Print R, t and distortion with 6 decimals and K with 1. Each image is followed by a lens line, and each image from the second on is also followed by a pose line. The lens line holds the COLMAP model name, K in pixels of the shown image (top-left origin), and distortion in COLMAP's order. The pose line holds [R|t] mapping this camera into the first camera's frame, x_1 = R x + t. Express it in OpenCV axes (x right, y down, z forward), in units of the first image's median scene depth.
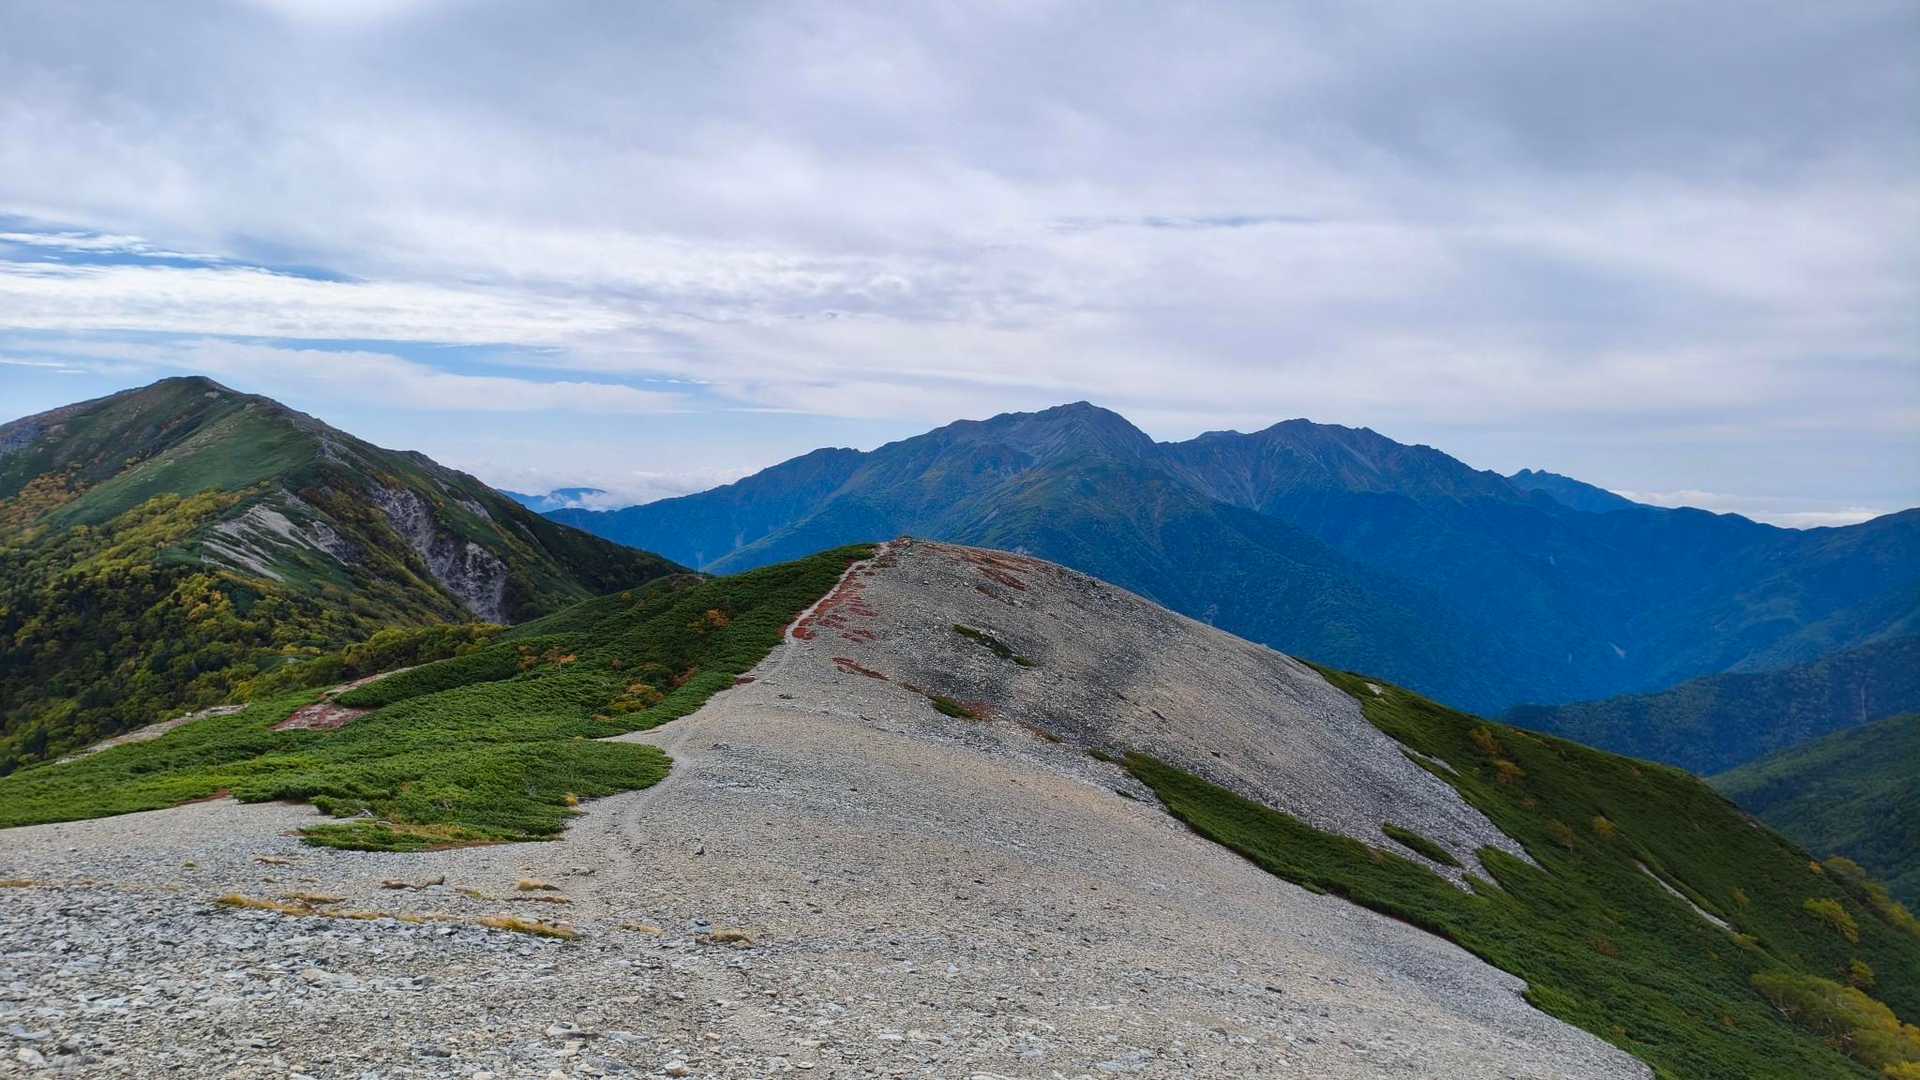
lens RADIAL K [[1406.1, 0, 960.0], [0, 1406.1, 540.0], [0, 0, 1]] dist [-0.001450, -0.040762]
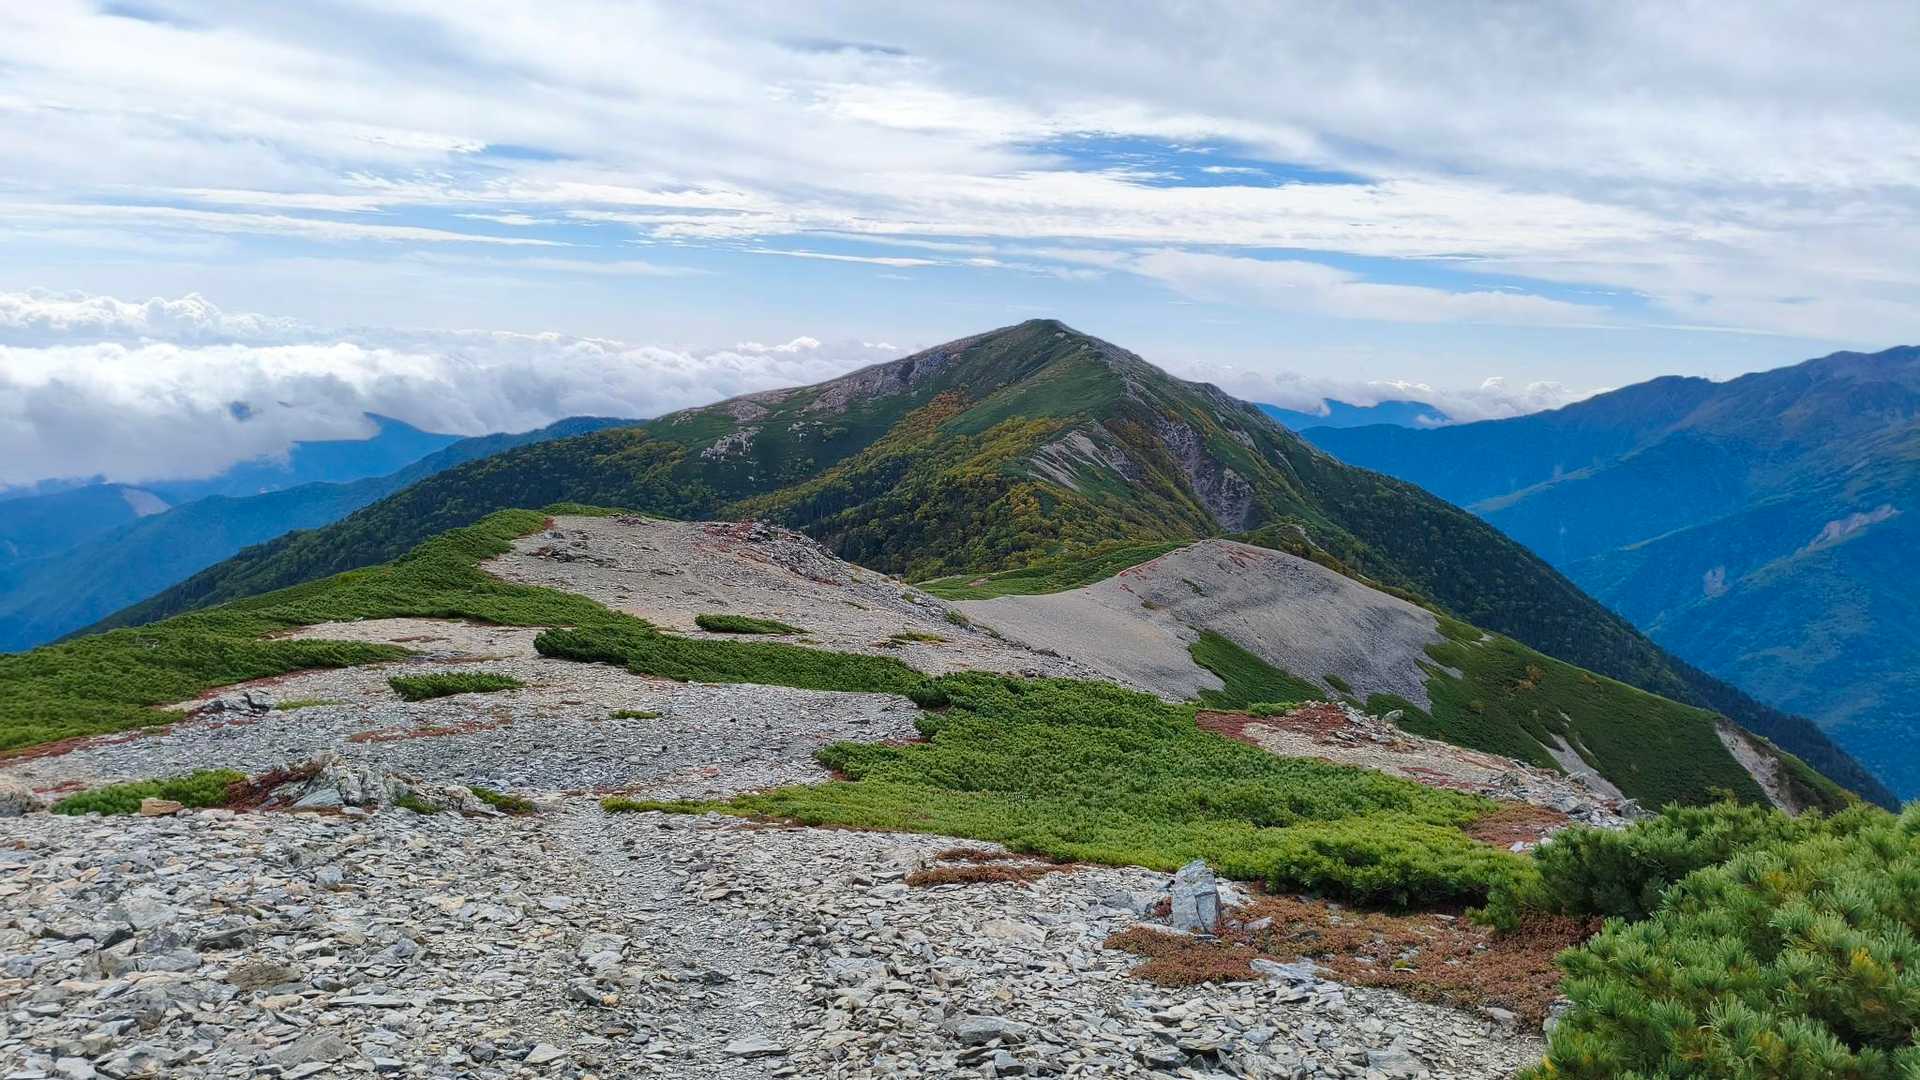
lens RADIAL K [[1406.1, 0, 960.0], [0, 1406.1, 540.0], [0, 0, 1]] dist [-0.001450, -0.040762]
pose [[0.837182, 0.107631, -0.536230, 0.131198], [-0.072754, 0.993648, 0.085857, -0.025662], [0.542064, -0.032865, 0.839694, -0.182442]]
